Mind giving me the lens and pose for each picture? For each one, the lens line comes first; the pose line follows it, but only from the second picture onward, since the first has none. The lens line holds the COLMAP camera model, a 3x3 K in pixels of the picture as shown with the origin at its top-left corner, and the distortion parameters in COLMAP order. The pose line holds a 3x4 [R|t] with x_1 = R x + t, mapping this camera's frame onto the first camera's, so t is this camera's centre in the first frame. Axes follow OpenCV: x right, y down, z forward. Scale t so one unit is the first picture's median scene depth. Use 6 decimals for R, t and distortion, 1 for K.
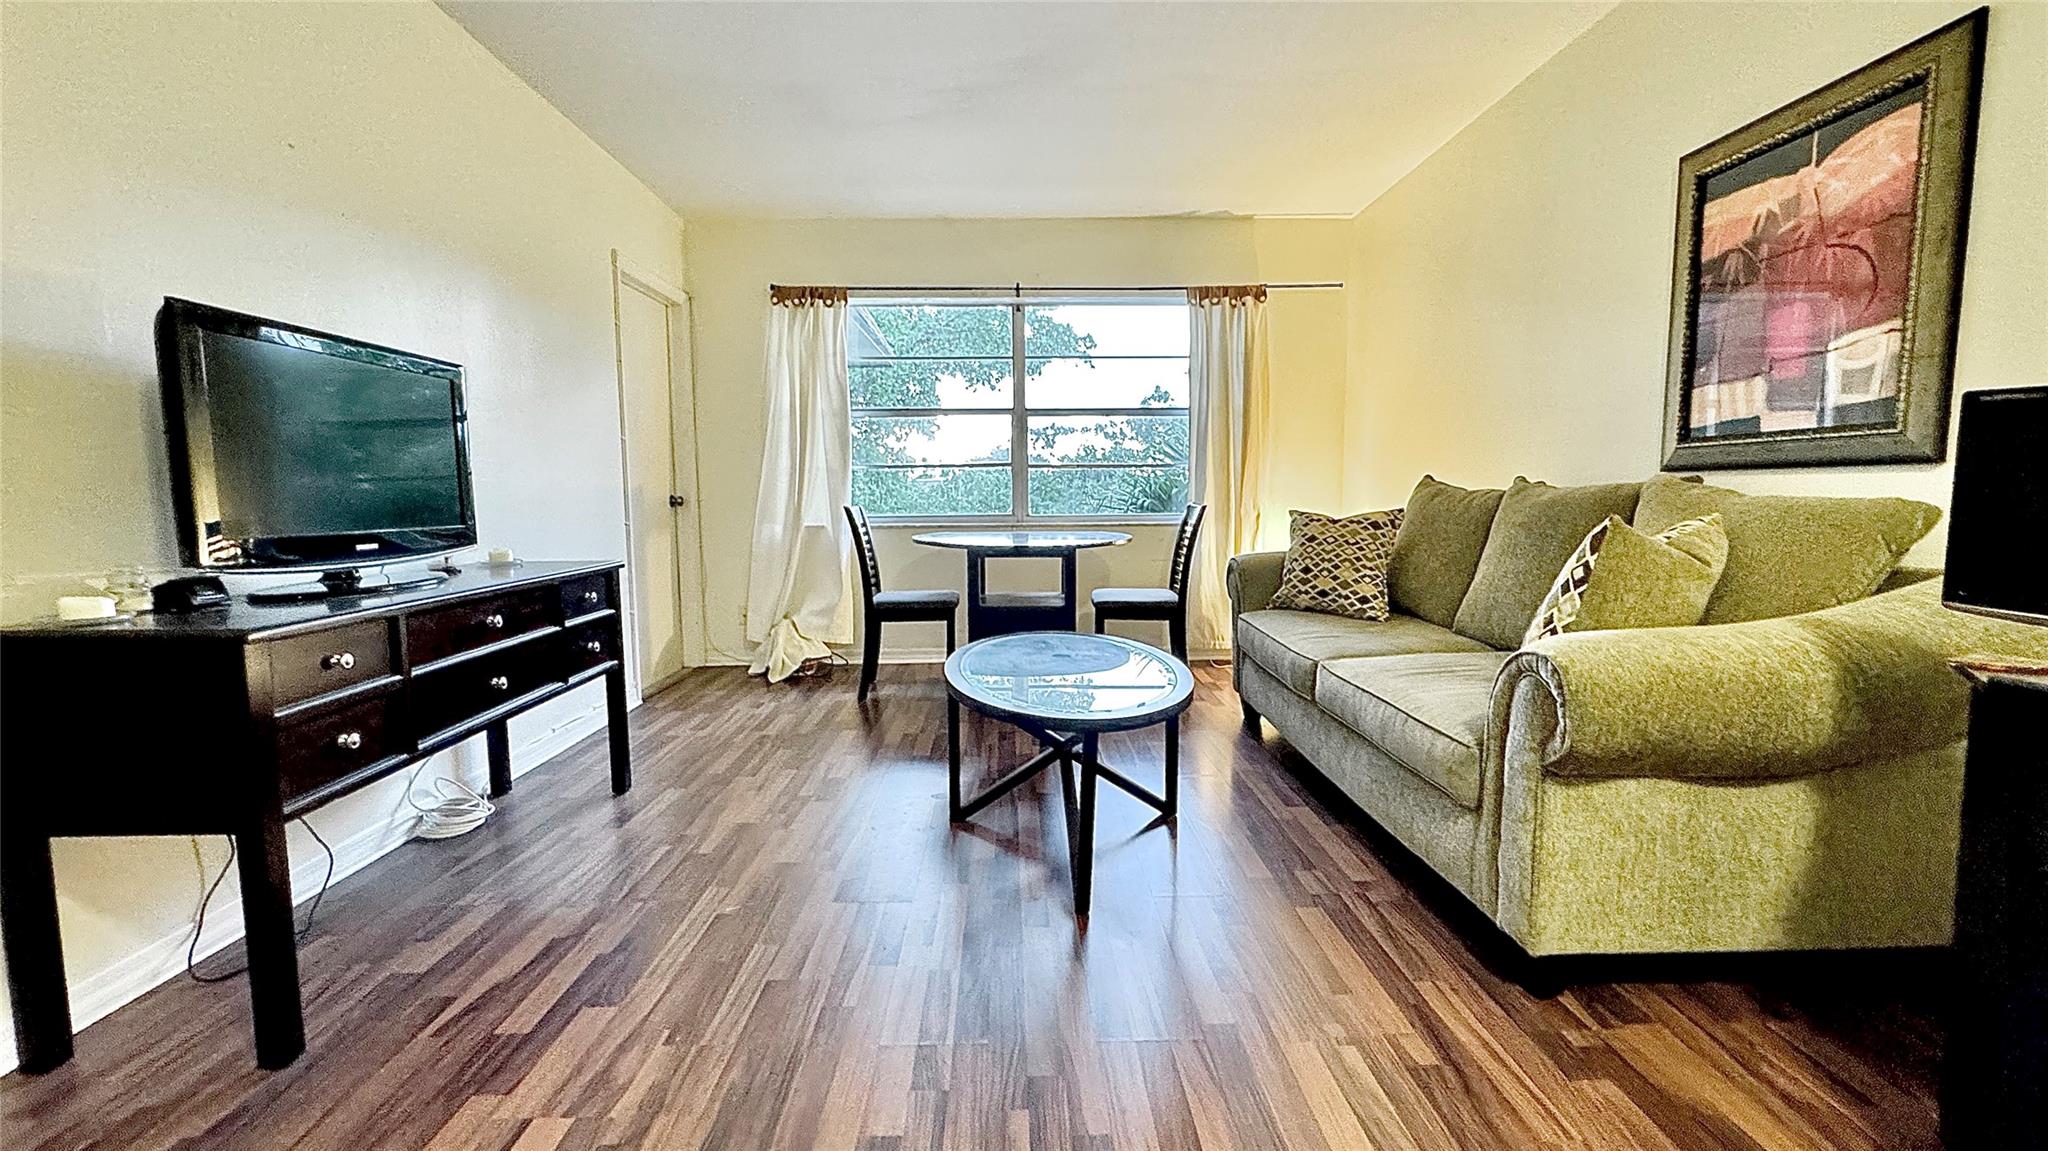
lens RADIAL K [[821.6, 0, 1029.1], [0, 821.6, 565.7], [0, 0, 1]] dist [-0.002807, 0.000097]
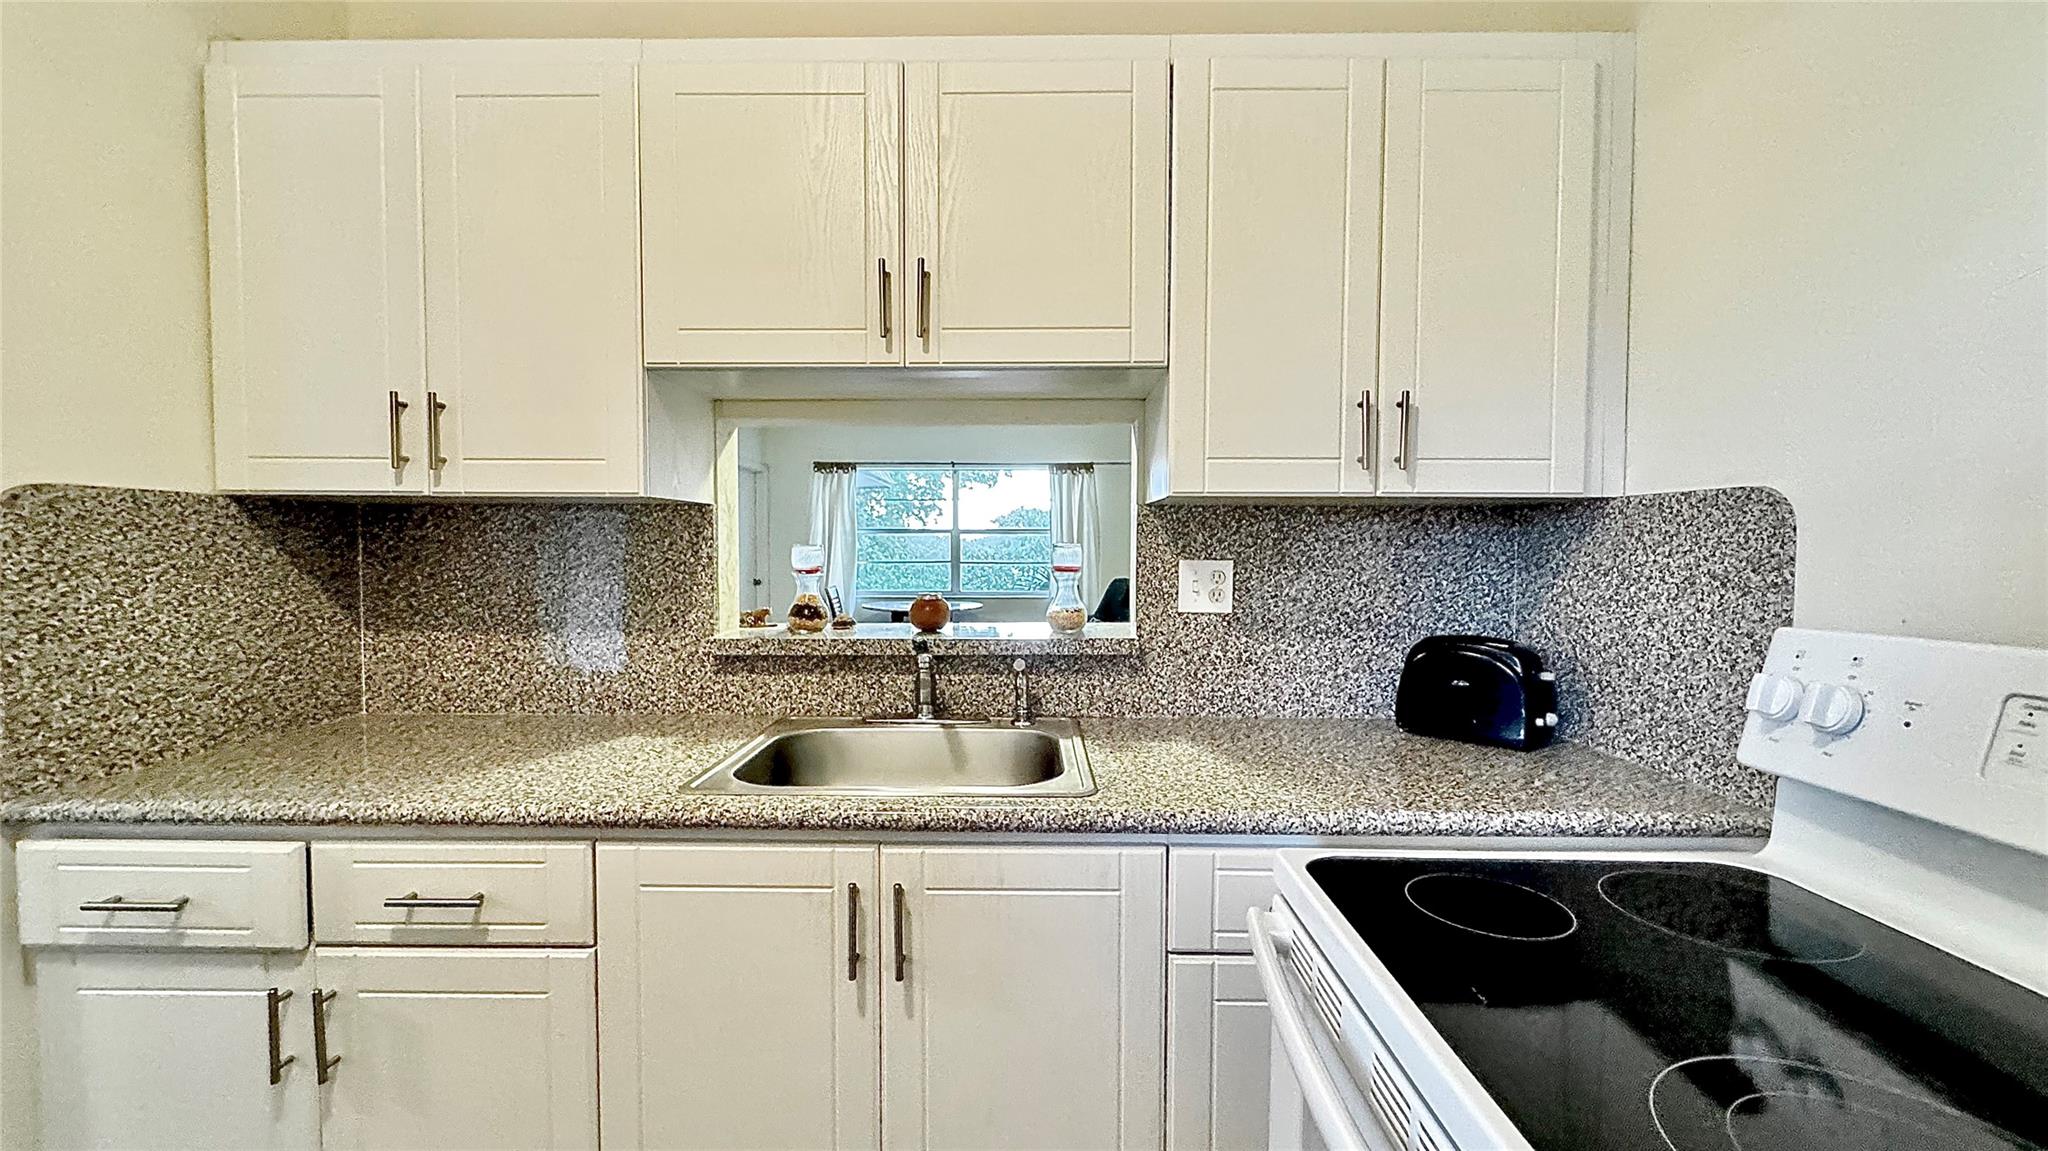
lens RADIAL K [[821.6, 0, 1028.8], [0, 821.6, 576.0], [0, 0, 1]] dist [-0.002807, 0.000097]
pose [[0.998006, 0.007250, -0.062707, 0.259436], [-0.011170, 0.997989, -0.062389, 0.010388], [0.062129, 0.062965, 0.996080, -0.715361]]
